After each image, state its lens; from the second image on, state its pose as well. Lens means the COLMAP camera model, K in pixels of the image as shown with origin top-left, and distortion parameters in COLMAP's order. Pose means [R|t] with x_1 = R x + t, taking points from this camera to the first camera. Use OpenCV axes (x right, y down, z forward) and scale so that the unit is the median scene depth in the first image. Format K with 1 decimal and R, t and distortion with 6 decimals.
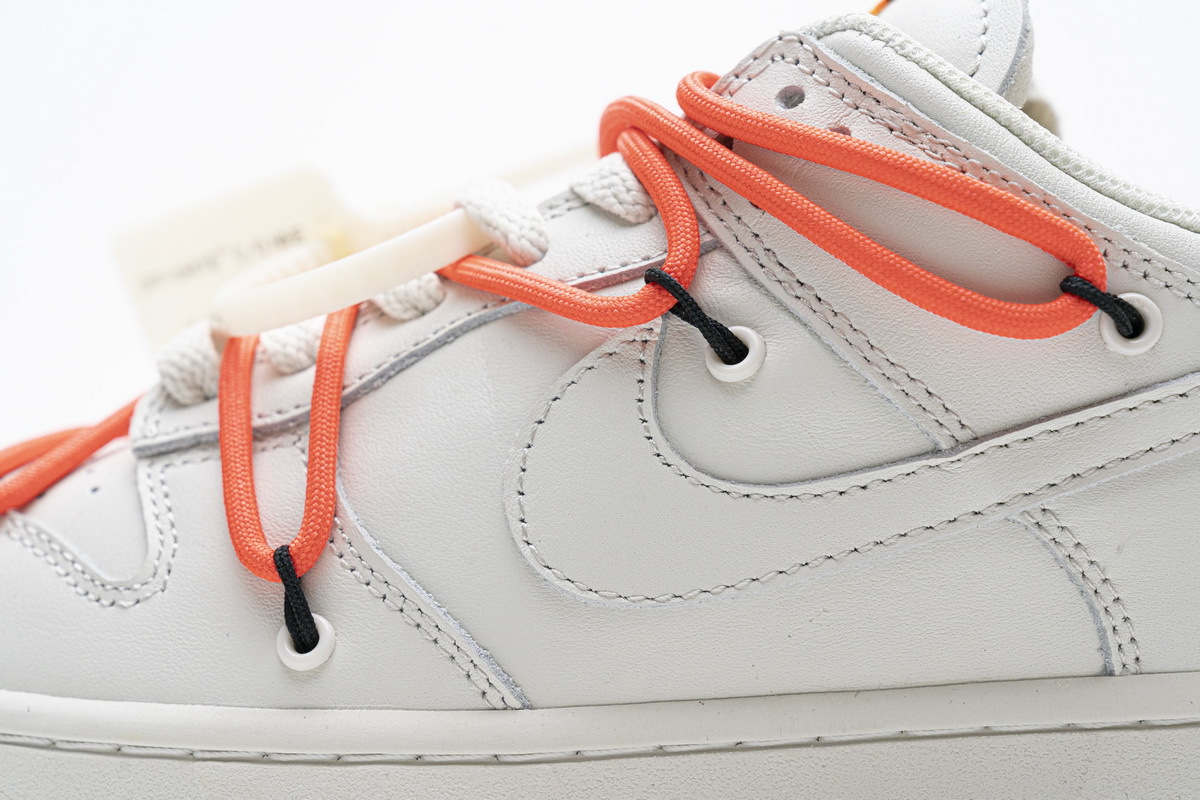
lens RADIAL K [[2382.8, 0, 610.0], [0, 2382.8, 403.8], [0, 0, 1]] dist [-0.001345, 0.000000]
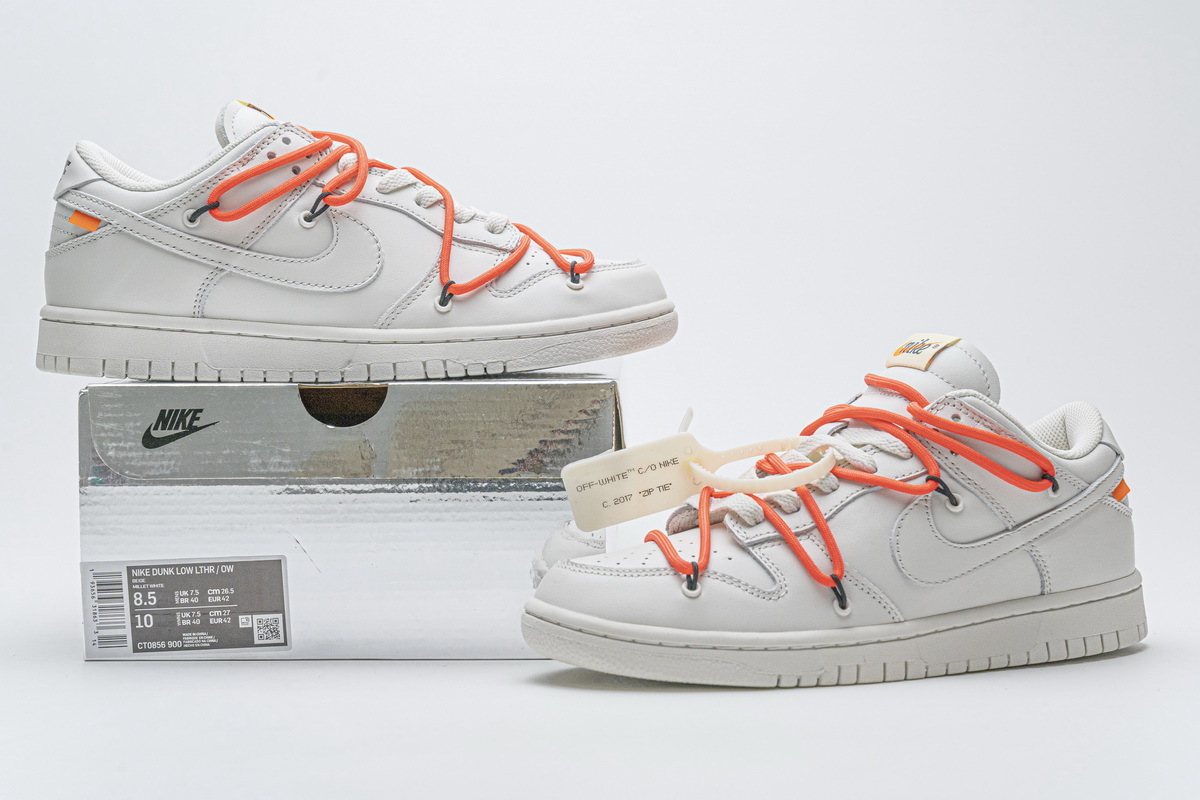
lens RADIAL K [[2081.3, 0, 596.0], [0, 2081.3, 398.1], [0, 0, 1]] dist [0.001198, 0.000000]
pose [[0.833214, -0.030003, 0.552137, -1.836850], [0.019114, 0.999493, 0.025468, -0.235575], [-0.552621, -0.010667, 0.833365, -1.014486]]
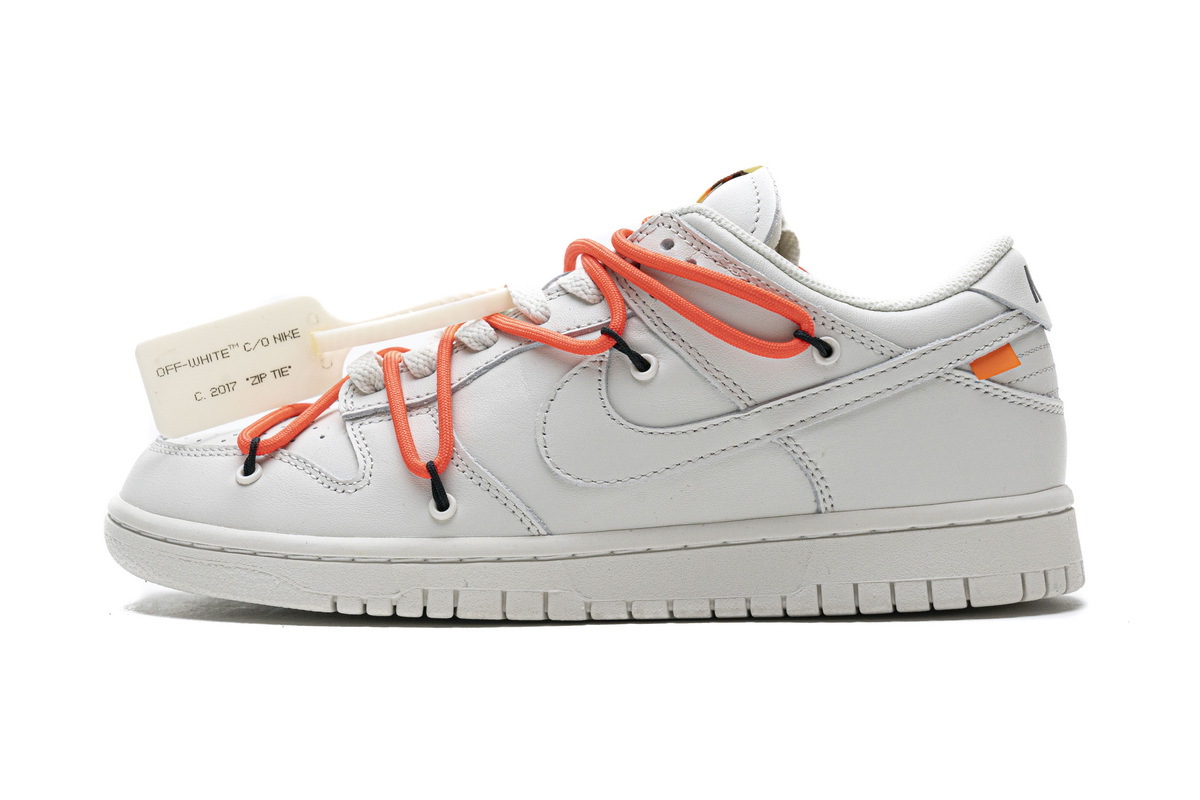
lens RADIAL K [[2382.8, 0, 595.7], [0, 2382.8, 402.6], [0, 0, 1]] dist [-0.001345, 0.000000]
pose [[0.996724, -0.017152, 0.079037, -0.159102], [0.015798, 0.999718, 0.017722, -0.027178], [-0.079319, -0.016415, 0.996714, -1.118354]]
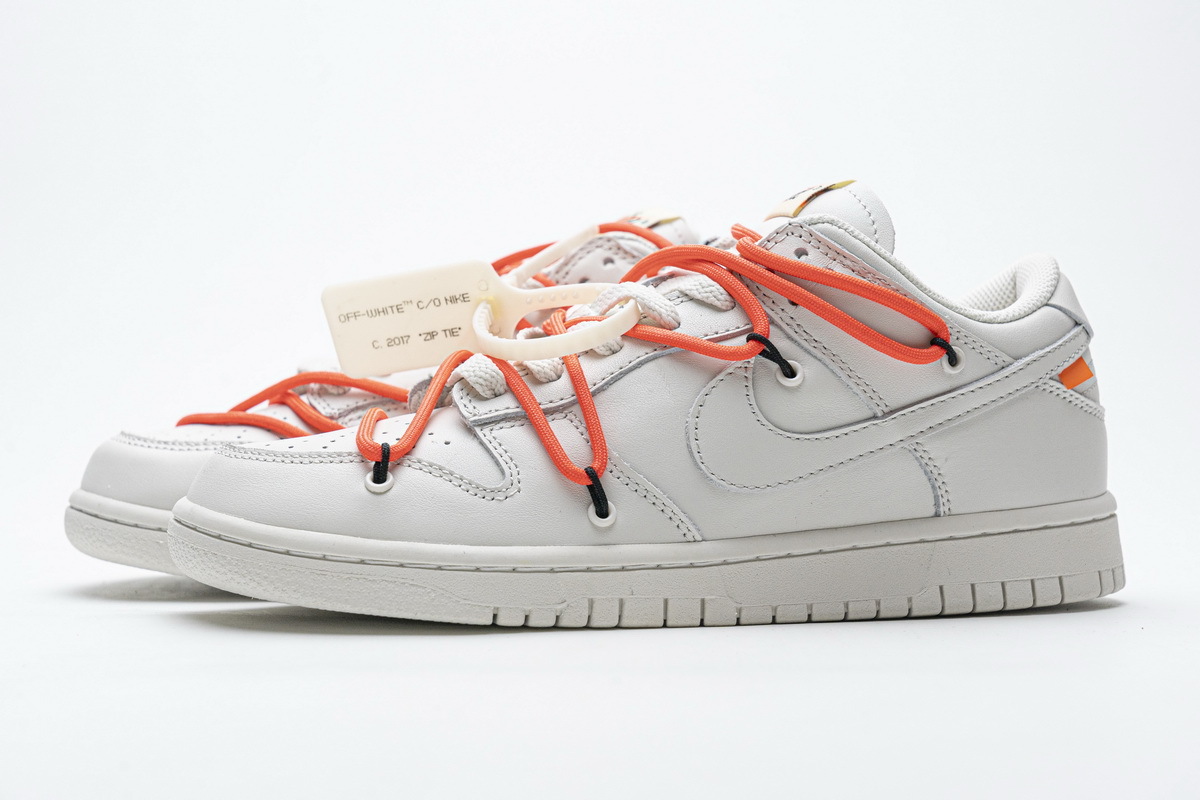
lens RADIAL K [[2382.8, 0, 606.5], [0, 2382.8, 394.3], [0, 0, 1]] dist [-0.001345, 0.000000]
pose [[0.901934, -0.007027, 0.431817, -1.023225], [0.005160, 0.999972, 0.005493, -0.014615], [-0.431843, -0.002726, 0.901945, -0.871024]]
